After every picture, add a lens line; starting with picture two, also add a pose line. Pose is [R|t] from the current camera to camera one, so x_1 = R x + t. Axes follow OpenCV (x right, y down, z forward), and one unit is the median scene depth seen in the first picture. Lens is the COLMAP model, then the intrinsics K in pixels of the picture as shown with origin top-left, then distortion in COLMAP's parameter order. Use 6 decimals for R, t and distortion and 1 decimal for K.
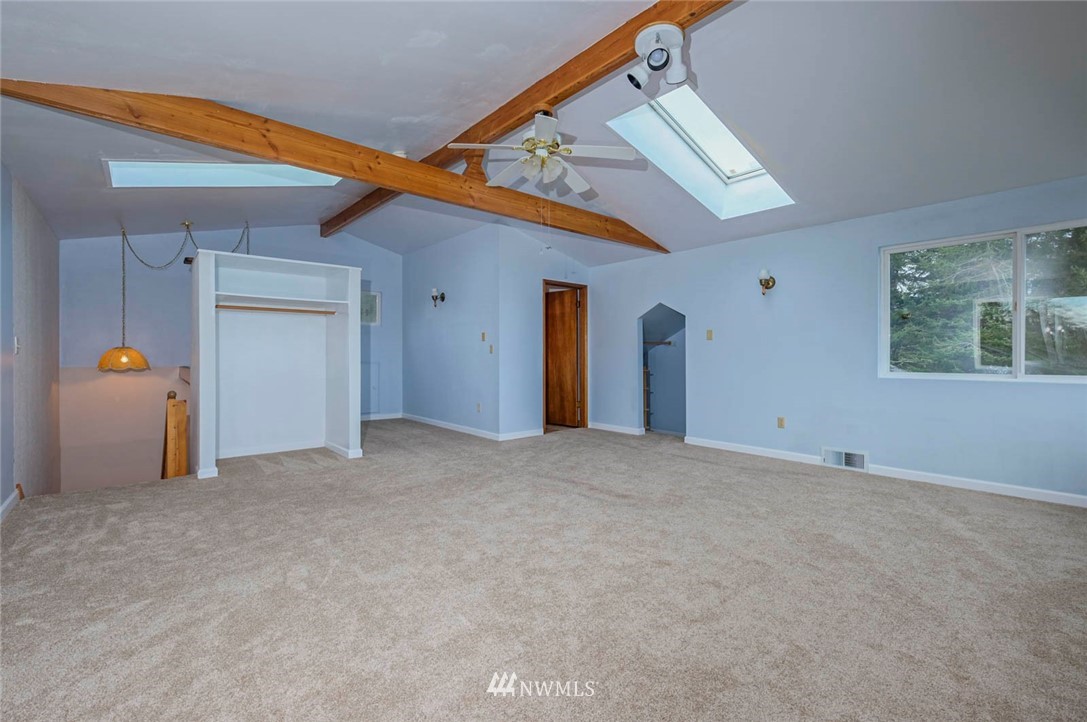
lens RADIAL K [[488.8, 0, 544.6], [0, 488.8, 352.3], [0, 0, 1]] dist [-0.000288, -0.000042]
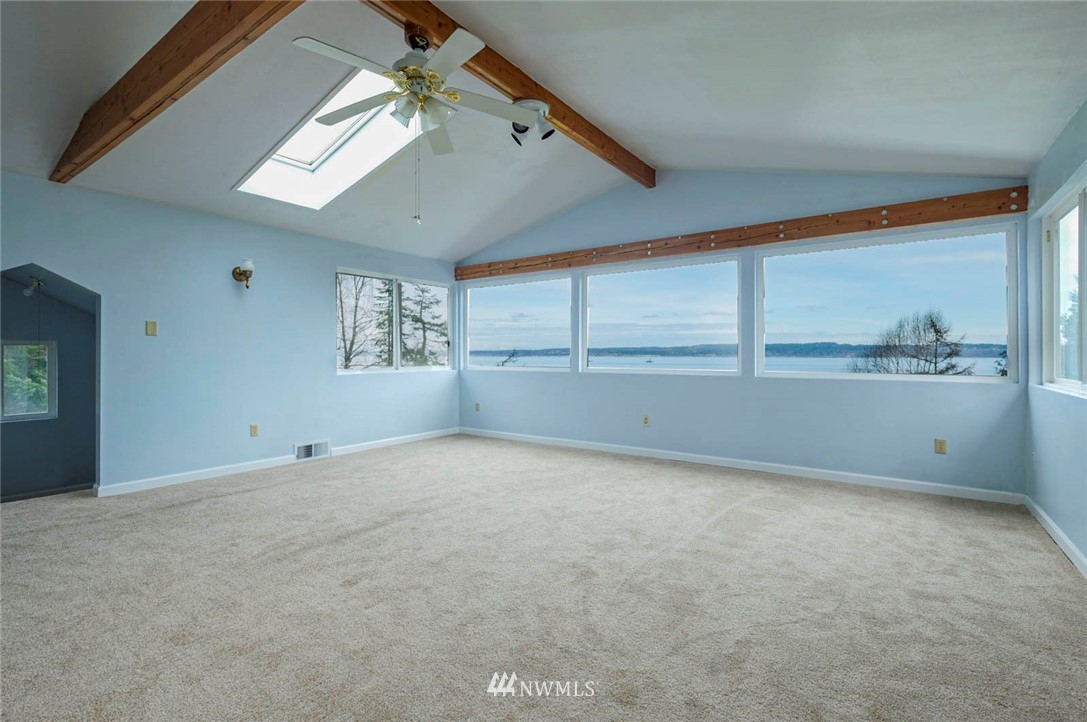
lens RADIAL K [[488.8, 0, 544.6], [0, 488.8, 352.3], [0, 0, 1]] dist [-0.000288, -0.000042]
pose [[-0.236258, 0.005750, 0.971673, -0.537533], [-0.004389, 0.999966, -0.006985, 0.001311], [-0.971680, -0.005915, -0.236225, 0.688283]]
